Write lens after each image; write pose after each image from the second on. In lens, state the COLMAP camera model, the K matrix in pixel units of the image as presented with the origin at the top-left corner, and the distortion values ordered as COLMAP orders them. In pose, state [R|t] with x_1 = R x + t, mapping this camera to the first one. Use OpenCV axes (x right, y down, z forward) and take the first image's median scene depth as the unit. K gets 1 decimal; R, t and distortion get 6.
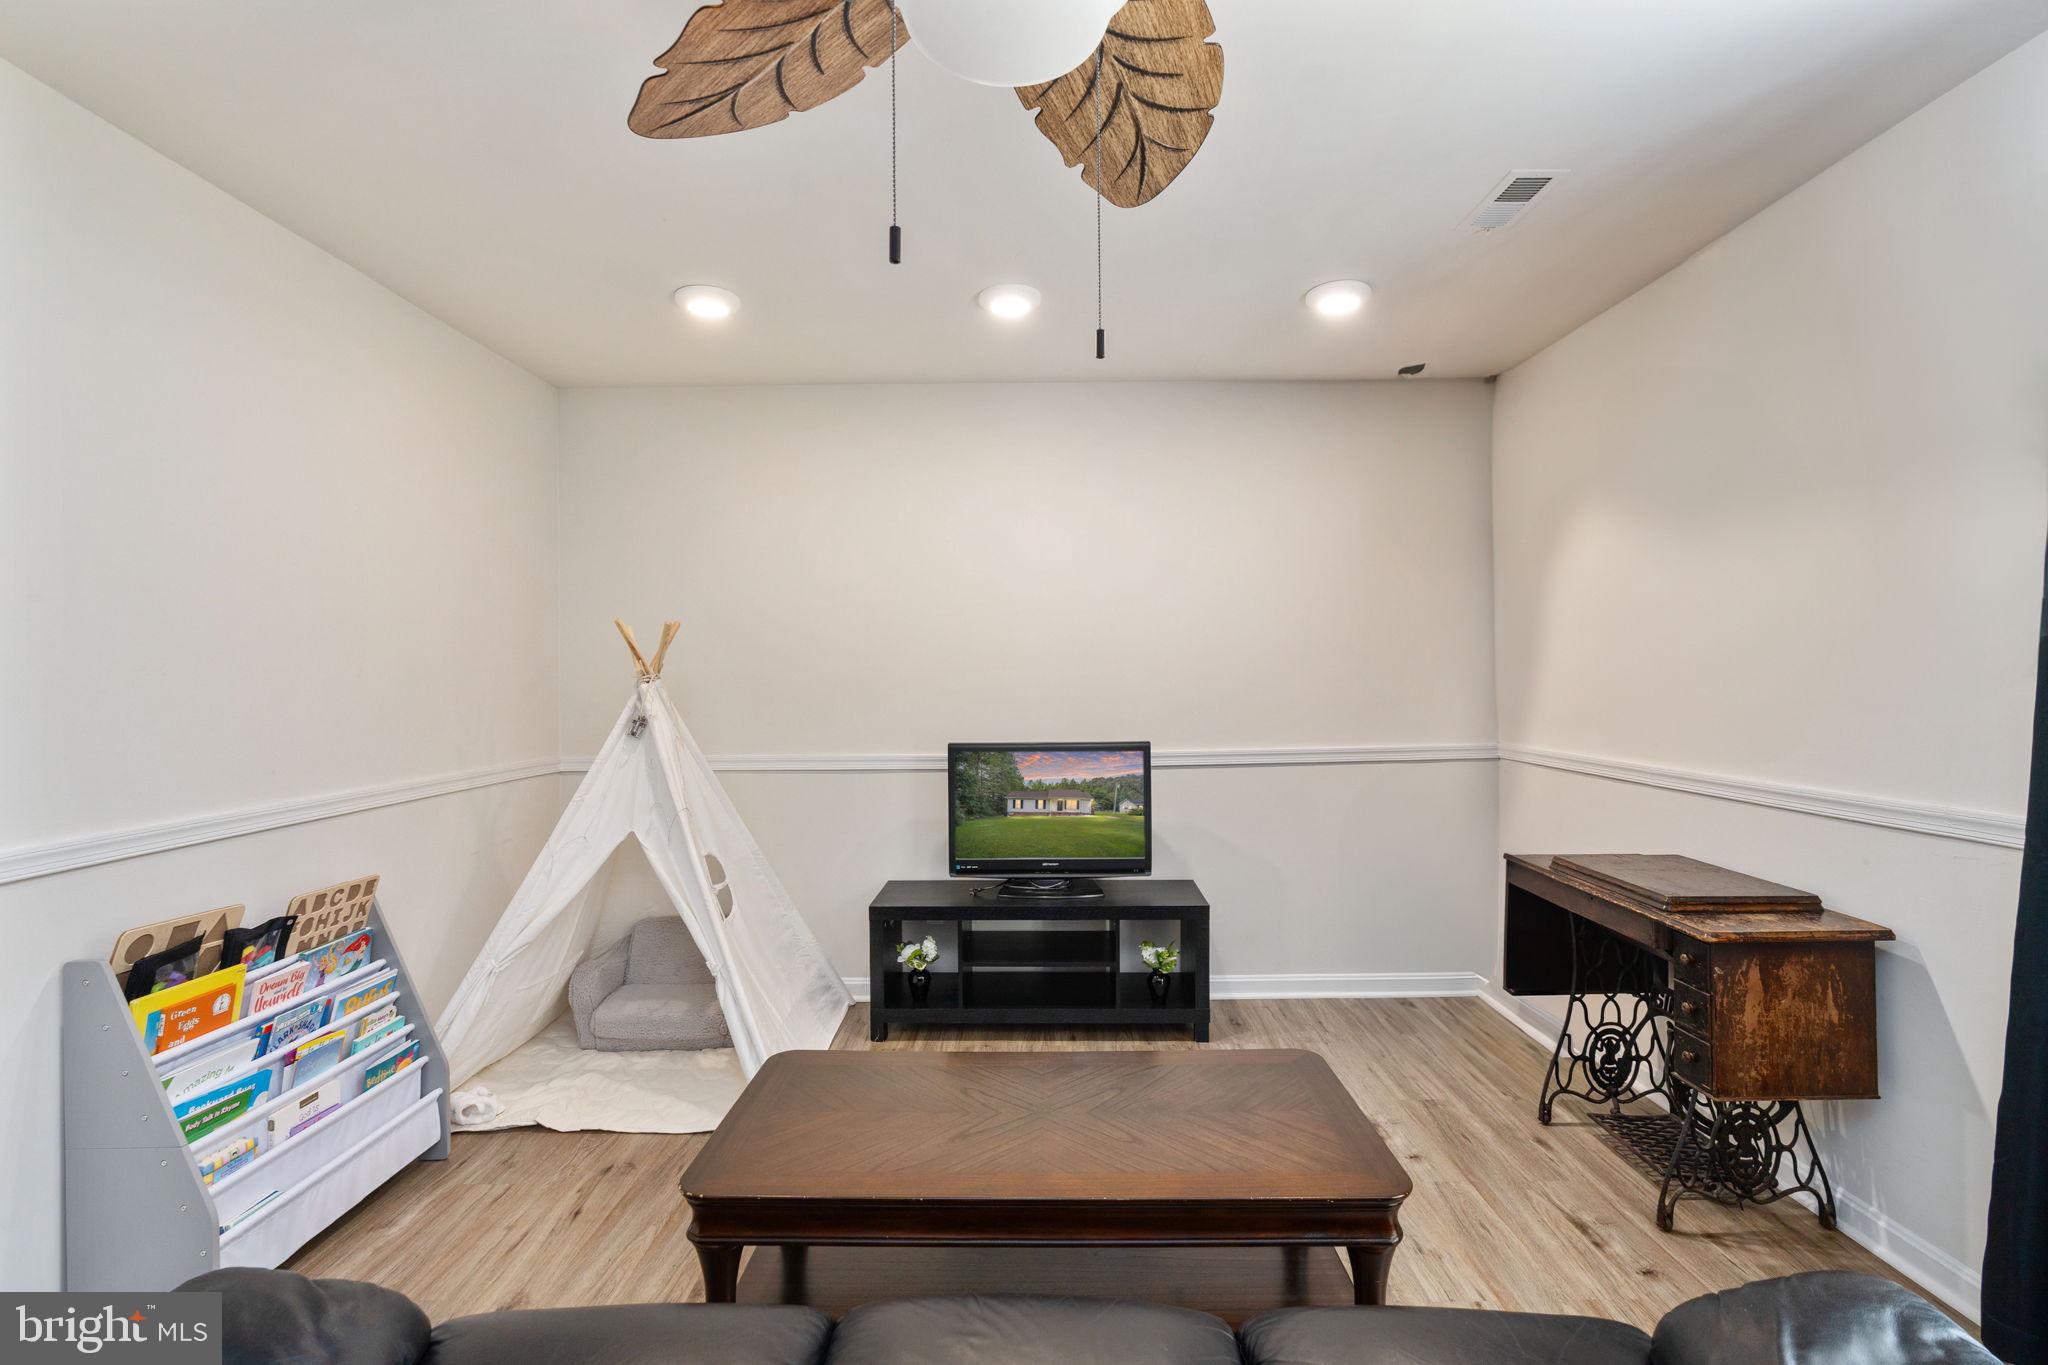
lens RADIAL K [[947.6, 0, 1024.2], [0, 947.6, 678.0], [0, 0, 1]] dist [-0.001092, 0.000389]
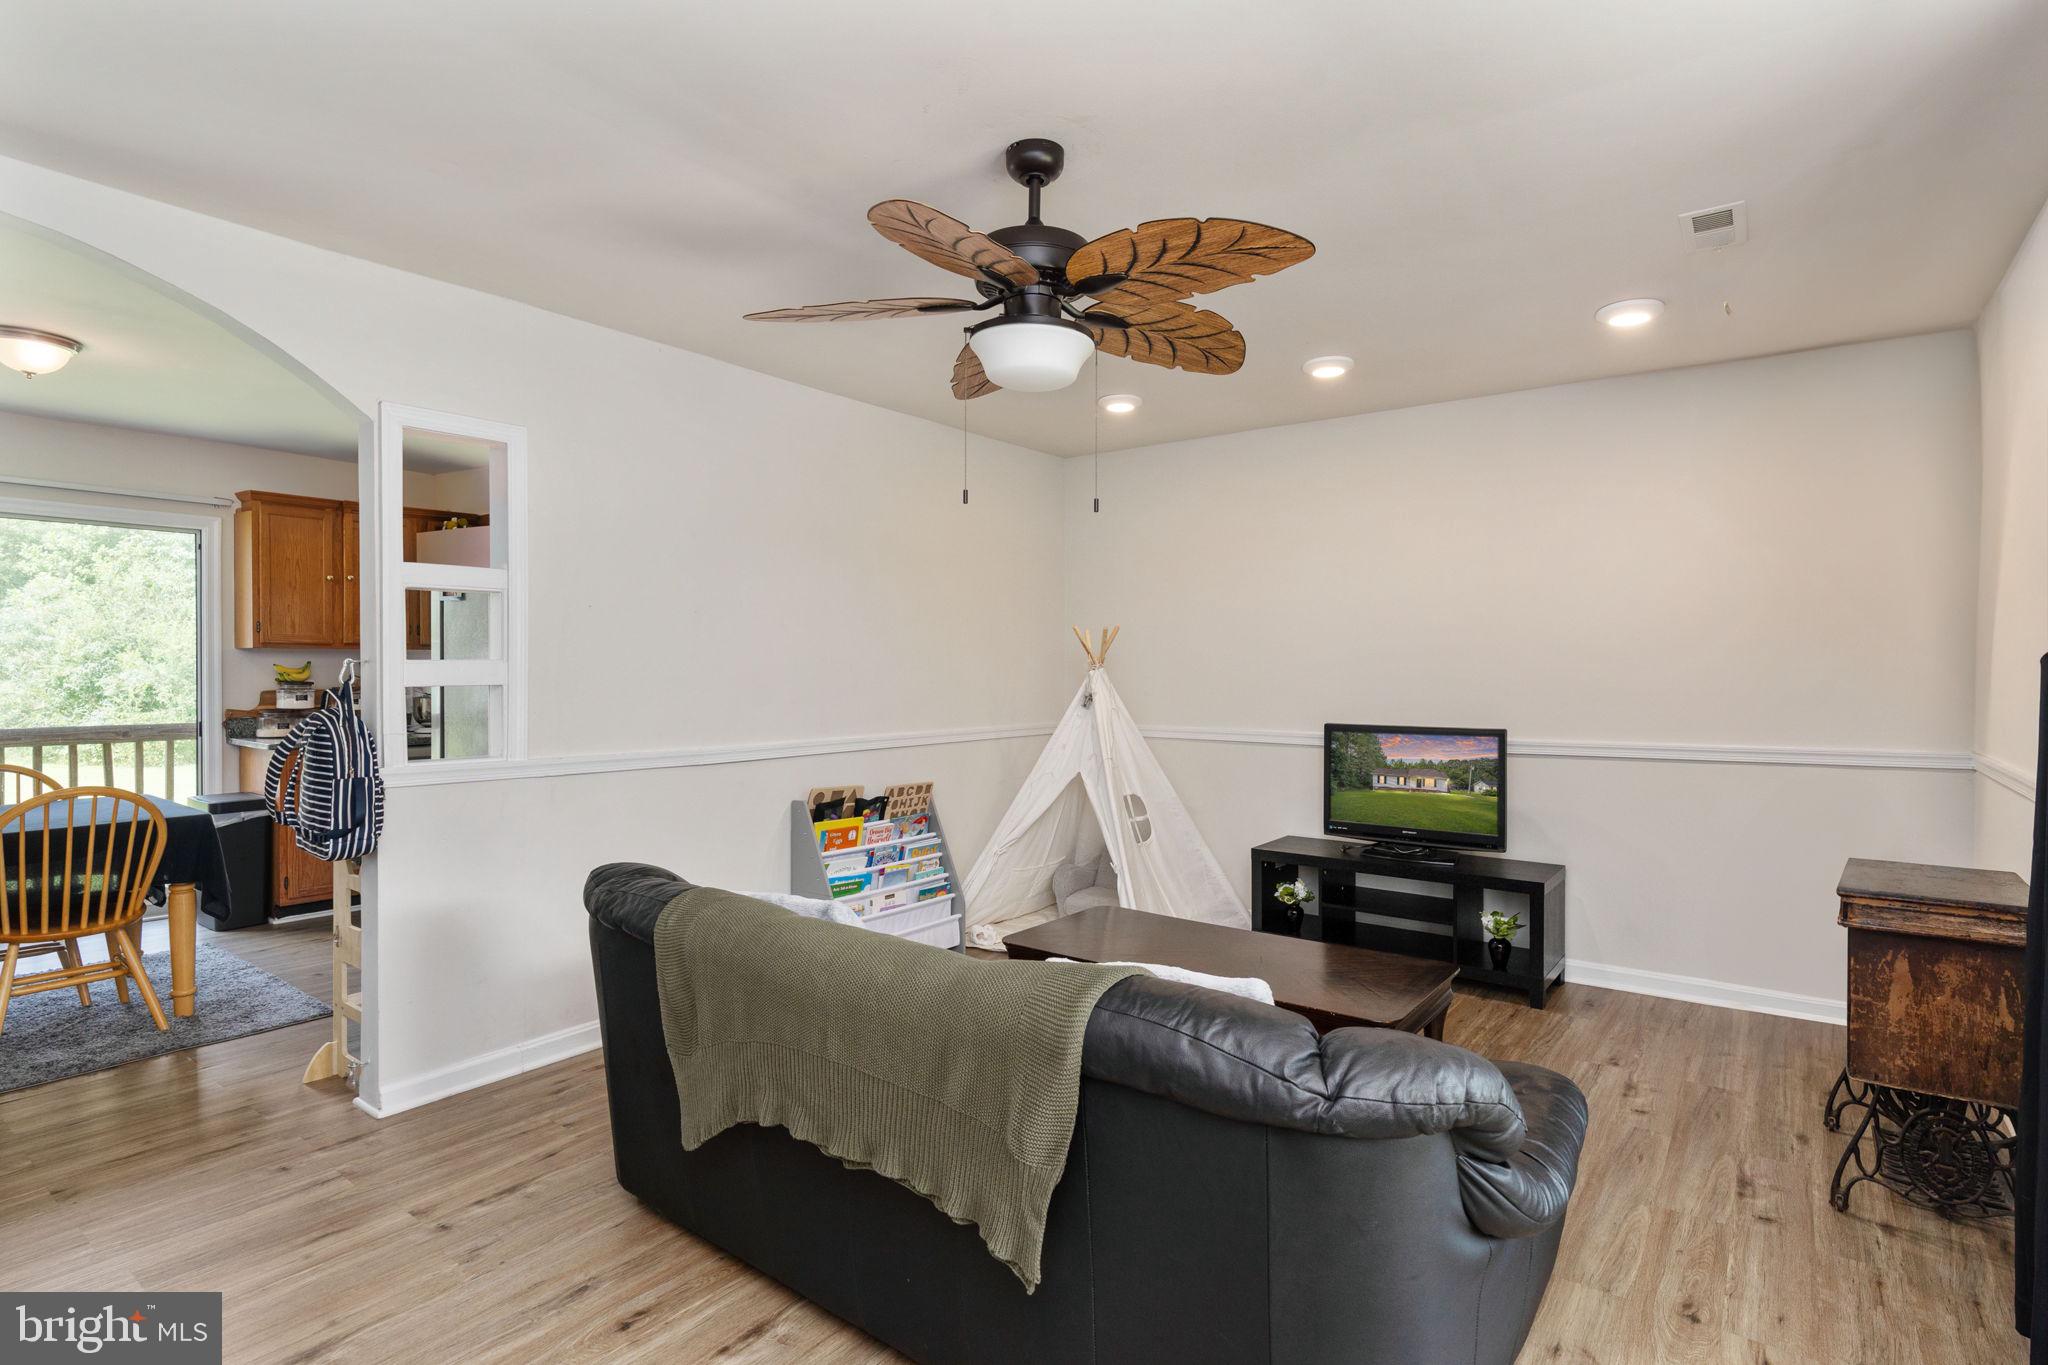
lens RADIAL K [[1015.5, 0, 1024.0], [0, 1015.5, 682.5], [0, 0, 1]] dist [-0.002142, -0.000026]
pose [[0.801736, 0.017576, -0.597420, 0.543254], [-0.008384, 0.999800, 0.018162, -0.004377], [0.597620, -0.009553, 0.801723, -0.363980]]
